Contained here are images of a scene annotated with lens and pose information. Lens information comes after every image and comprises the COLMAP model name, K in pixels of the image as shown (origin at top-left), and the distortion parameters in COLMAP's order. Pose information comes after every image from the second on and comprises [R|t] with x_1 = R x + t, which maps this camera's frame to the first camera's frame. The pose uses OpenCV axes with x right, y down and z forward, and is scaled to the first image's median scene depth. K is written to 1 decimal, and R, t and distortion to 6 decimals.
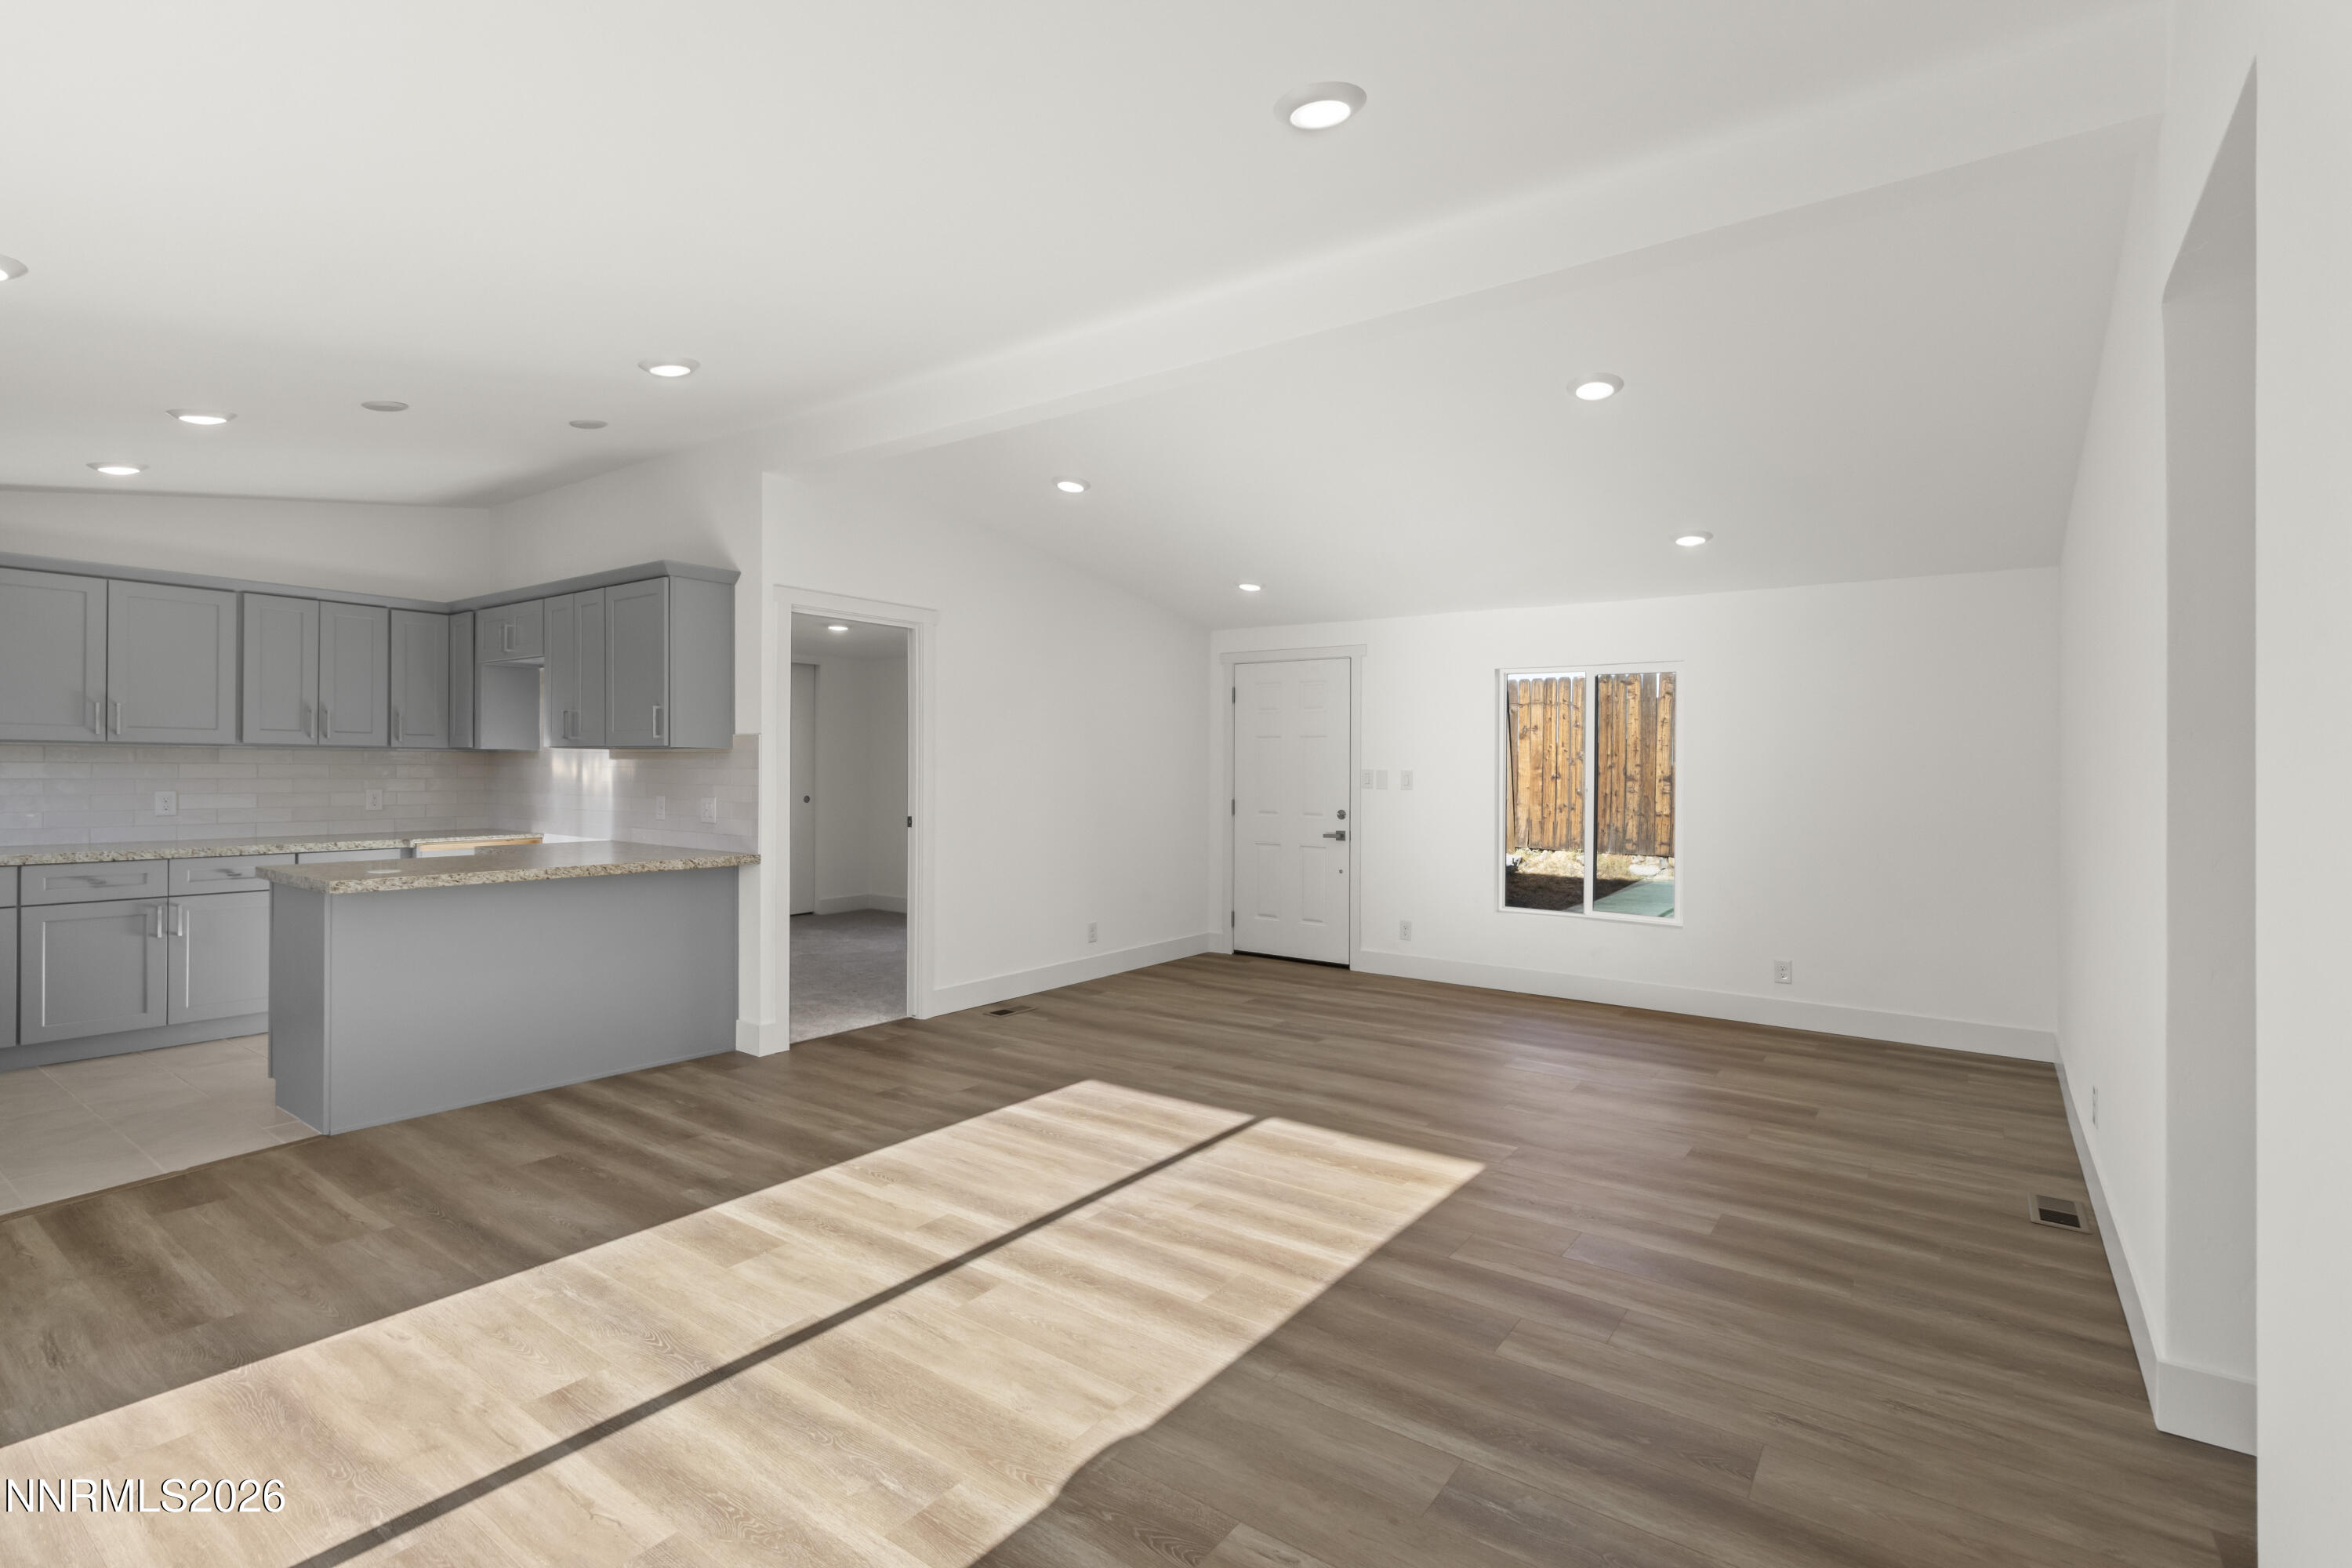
lens RADIAL K [[1093.6, 0, 1192.9], [0, 1093.6, 780.7], [0, 0, 1]] dist [0.003023, -0.001371]
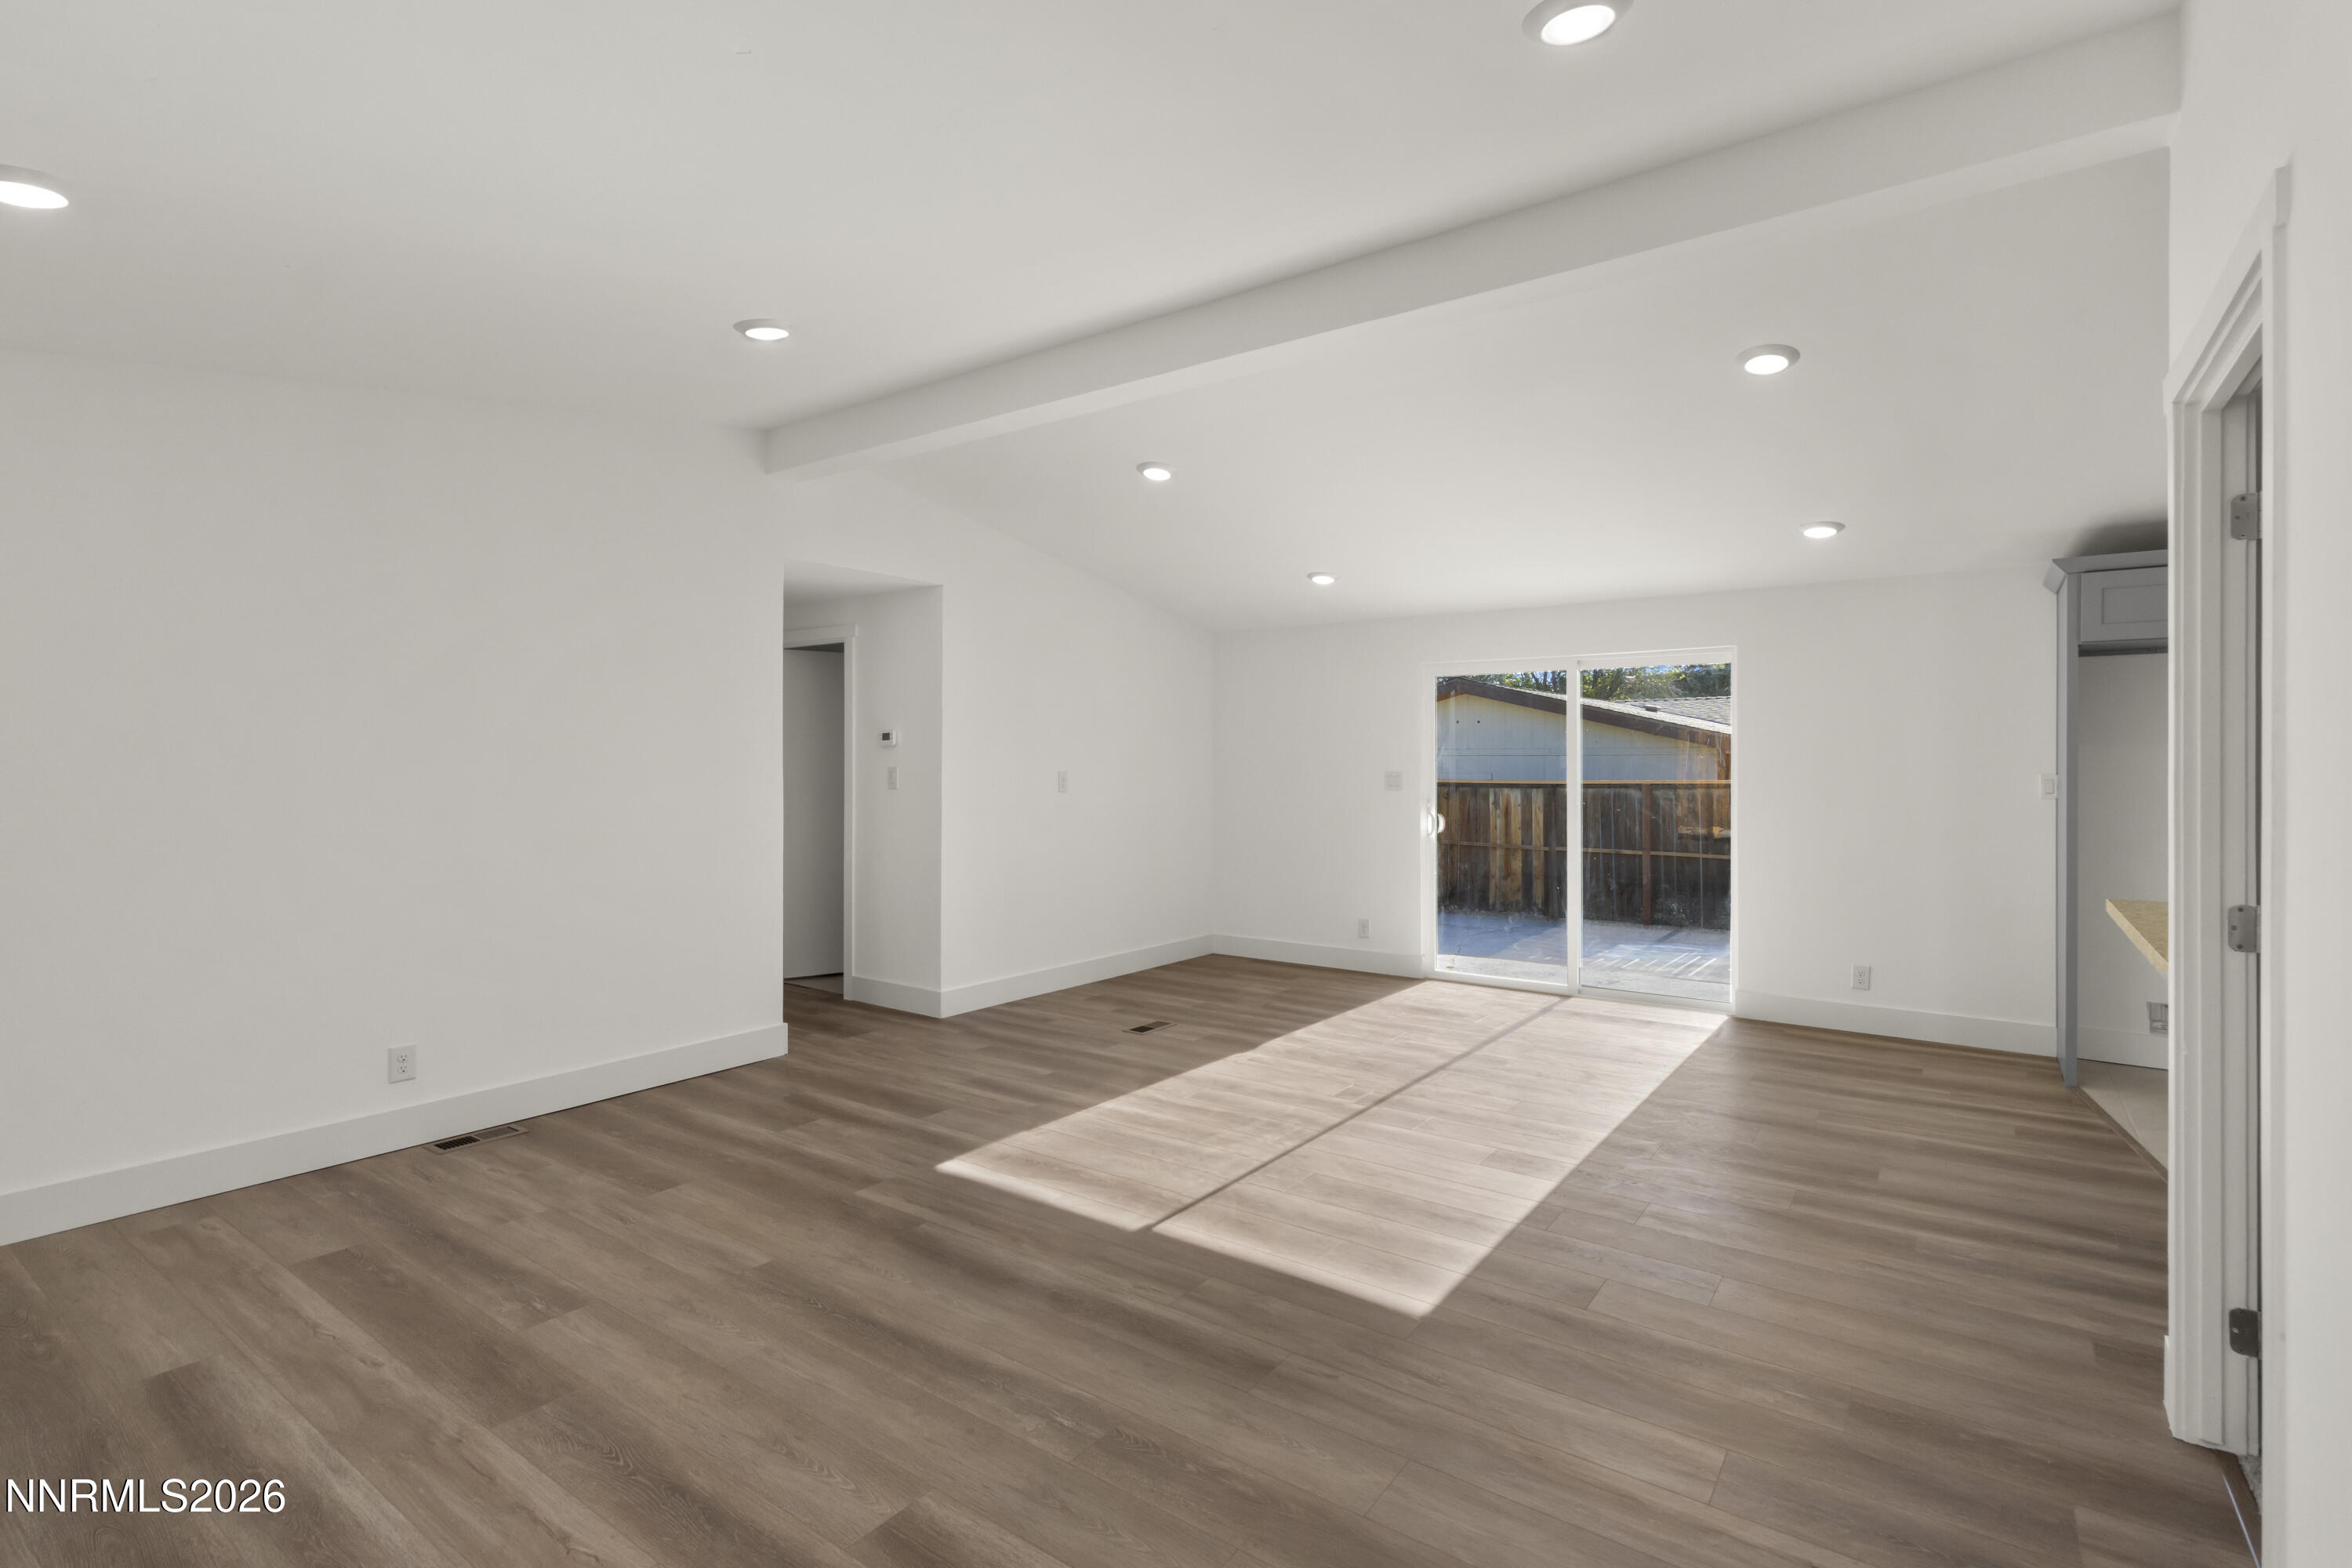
lens RADIAL K [[1093.6, 0, 1198.4], [0, 1093.6, 748.7], [0, 0, 1]] dist [0.003023, -0.001371]
pose [[-0.999861, -0.014894, -0.007502, 0.037919], [-0.014839, 0.999863, -0.007290, -0.026476], [0.007609, -0.007177, -0.999945, 2.333280]]
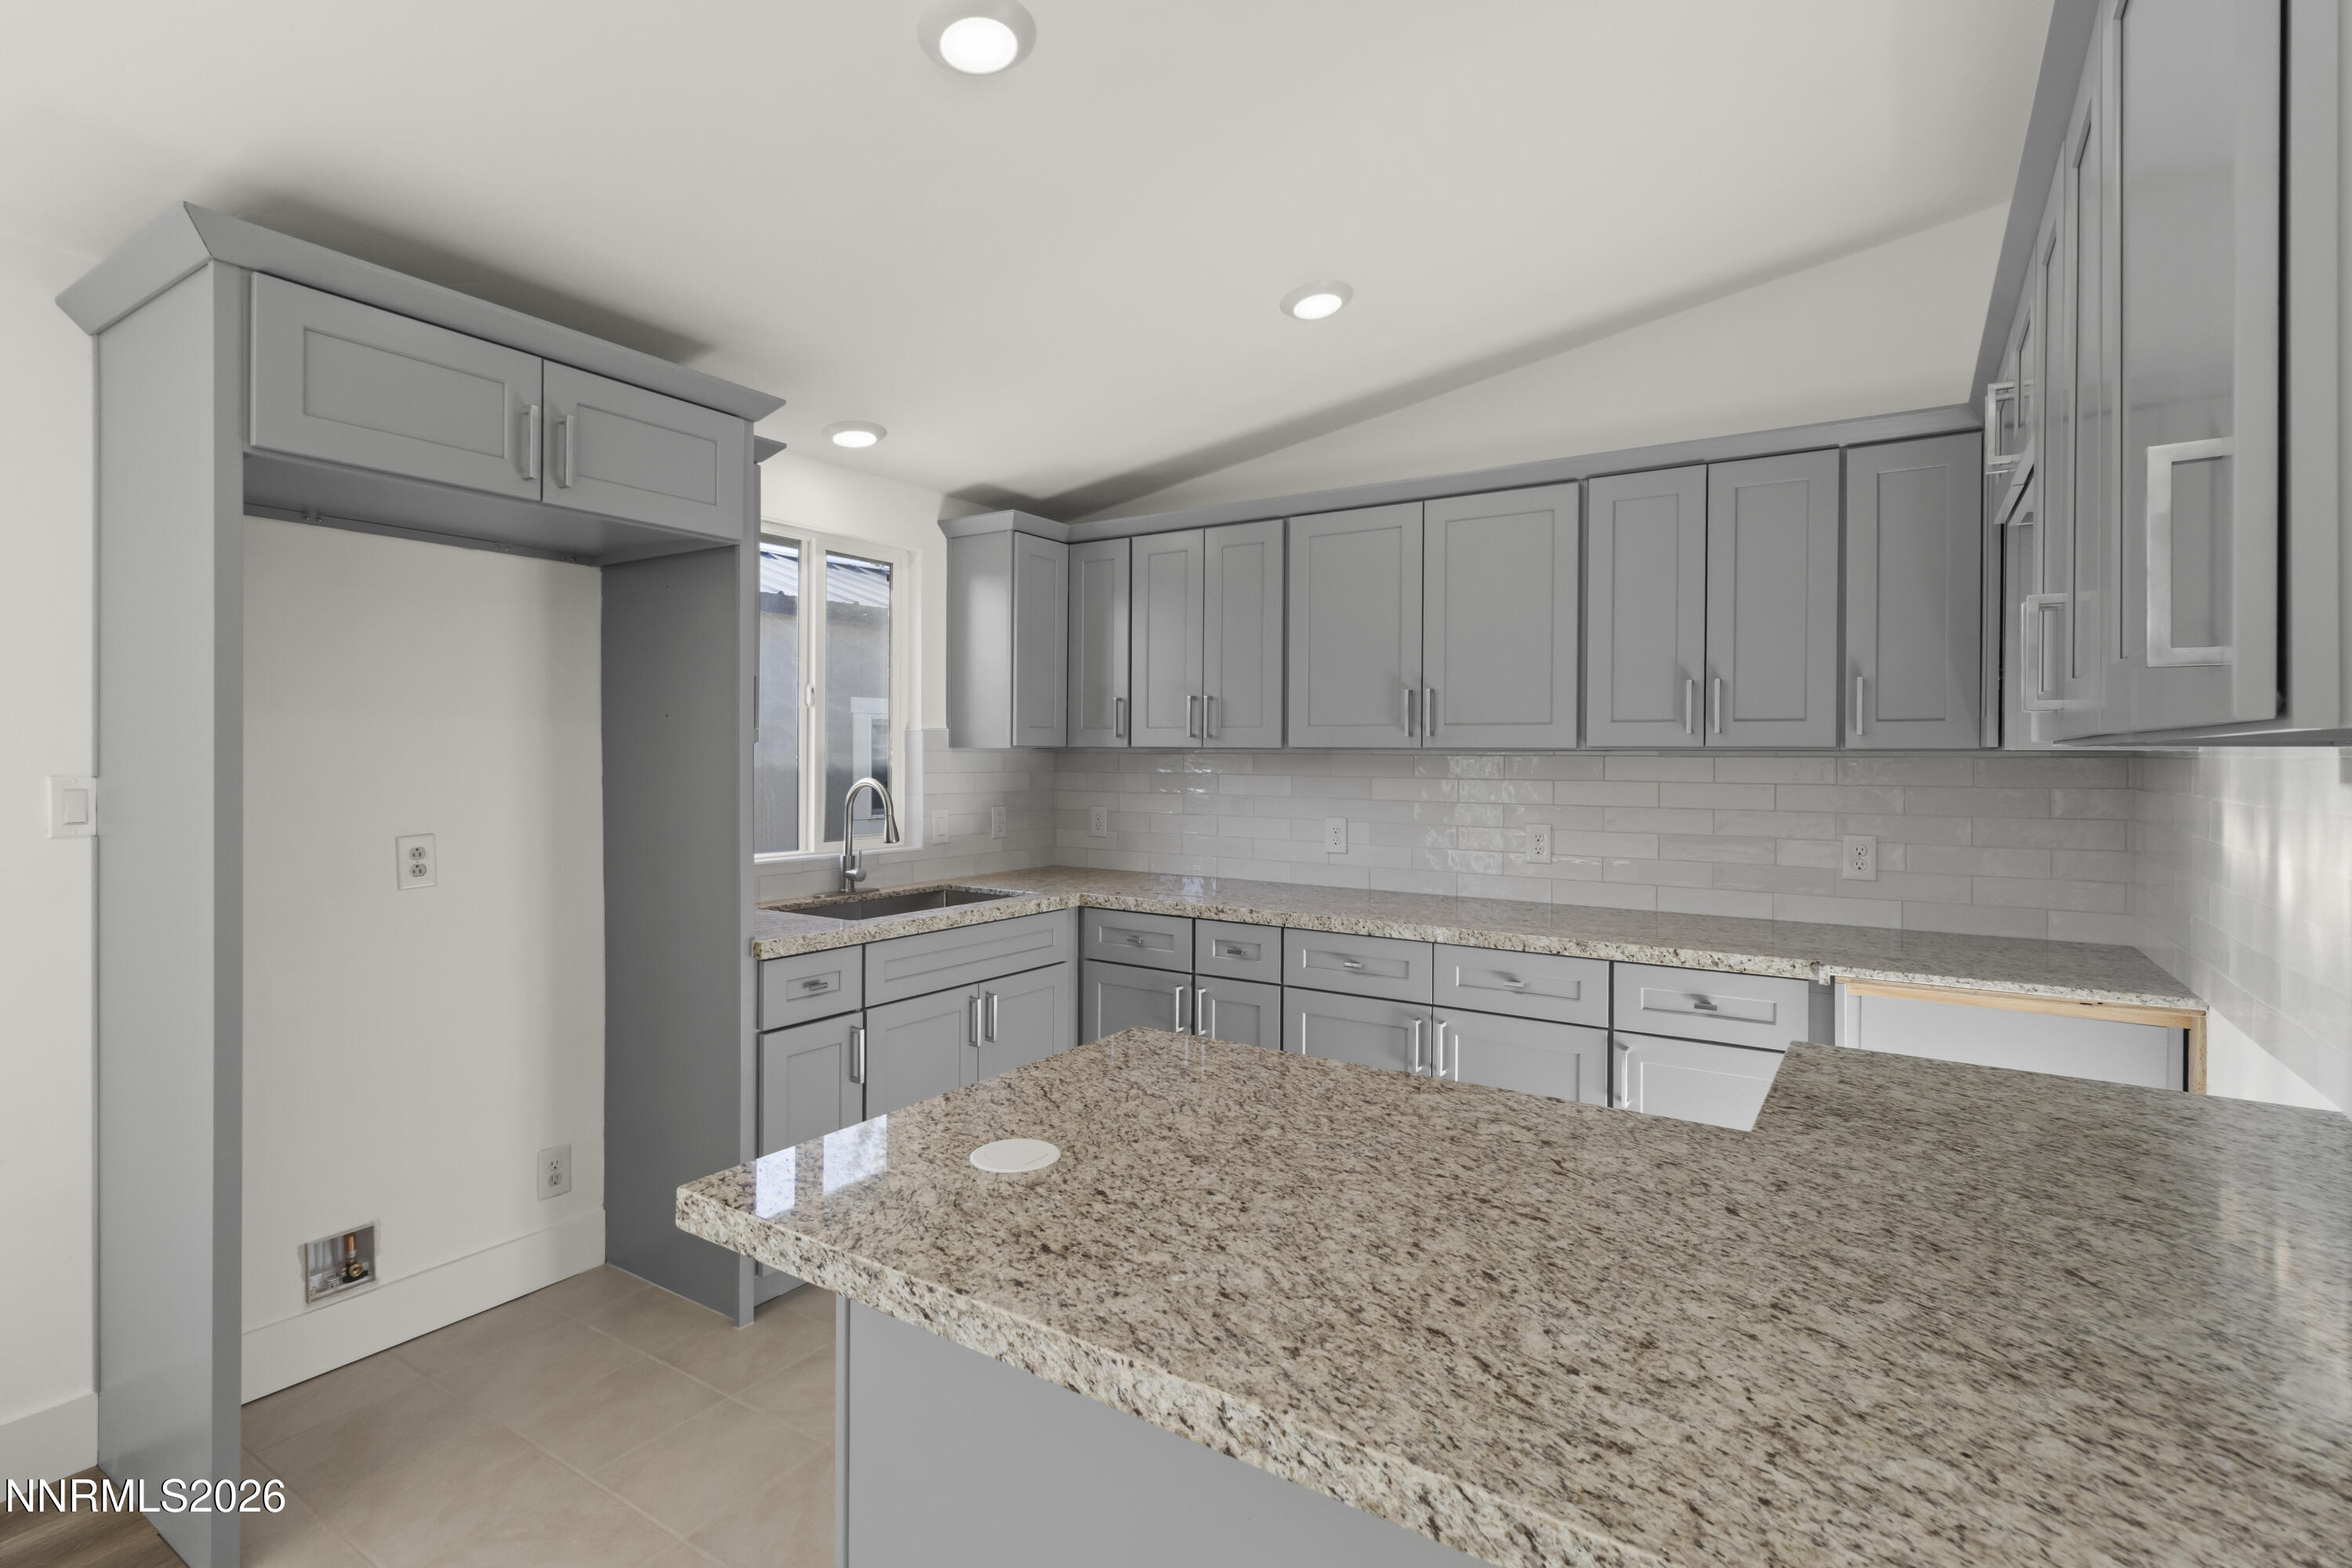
lens RADIAL K [[1093.6, 0, 1212.9], [0, 1093.6, 744.7], [0, 0, 1]] dist [0.003023, -0.001371]
pose [[0.066098, -0.017173, -0.997665, -0.551858], [-0.016560, 0.999695, -0.018305, -0.036870], [0.997676, 0.017731, 0.065794, 1.333023]]
